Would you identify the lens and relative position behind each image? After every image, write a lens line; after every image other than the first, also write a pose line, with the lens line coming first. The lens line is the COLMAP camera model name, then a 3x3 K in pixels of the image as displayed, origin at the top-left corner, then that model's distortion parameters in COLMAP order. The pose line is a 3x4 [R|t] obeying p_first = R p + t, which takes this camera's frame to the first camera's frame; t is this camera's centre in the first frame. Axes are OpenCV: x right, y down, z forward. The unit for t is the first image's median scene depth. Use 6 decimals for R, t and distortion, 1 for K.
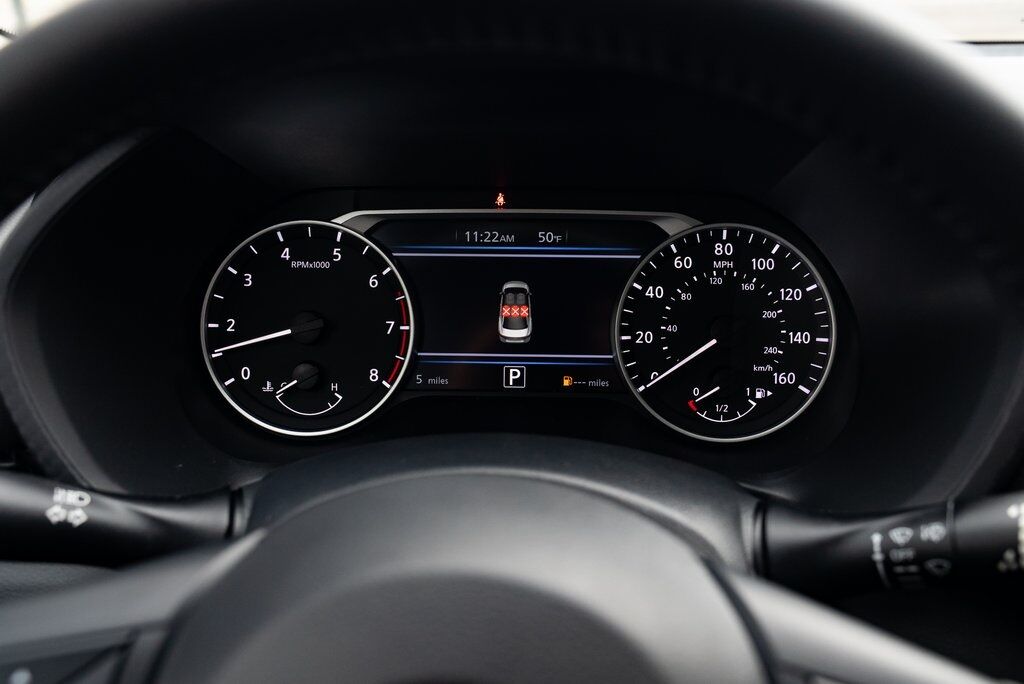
lens RADIAL K [[947.1, 0, 515.4], [0, 947.1, 346.2], [0, 0, 1]] dist [-0.003478, 0.000000]
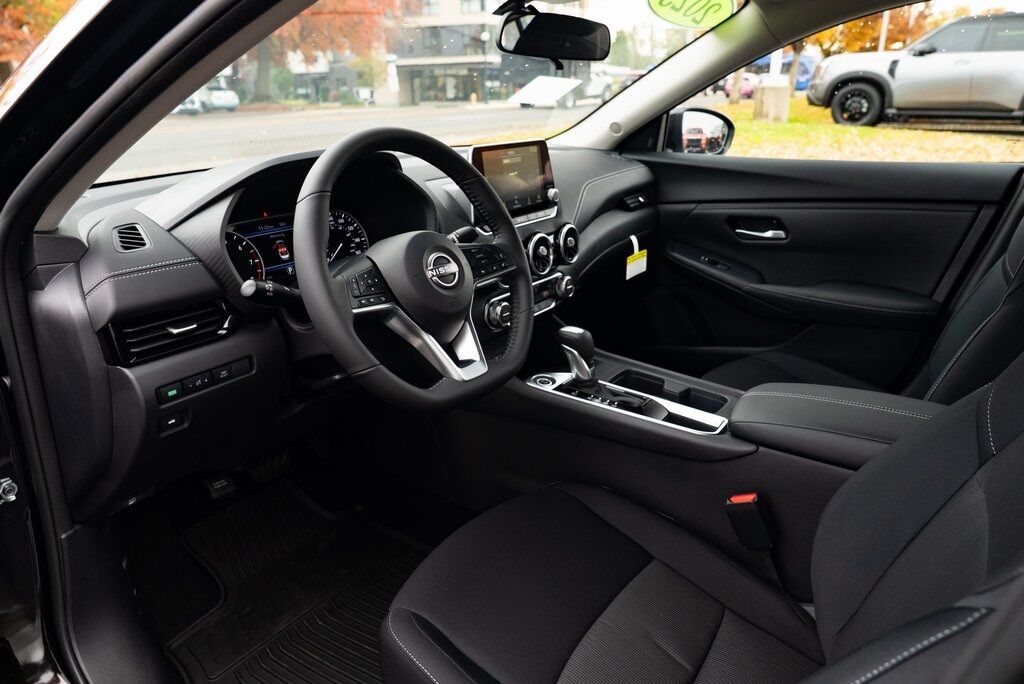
lens RADIAL K [[695.6, 0, 517.3], [0, 695.6, 342.8], [0, 0, 1]] dist [-0.035115, 0.021023]
pose [[0.532492, -0.285323, 0.796896, -1.451075], [0.336229, 0.935310, 0.110211, 0.249355], [-0.776790, 0.209253, 0.593979, -0.817050]]
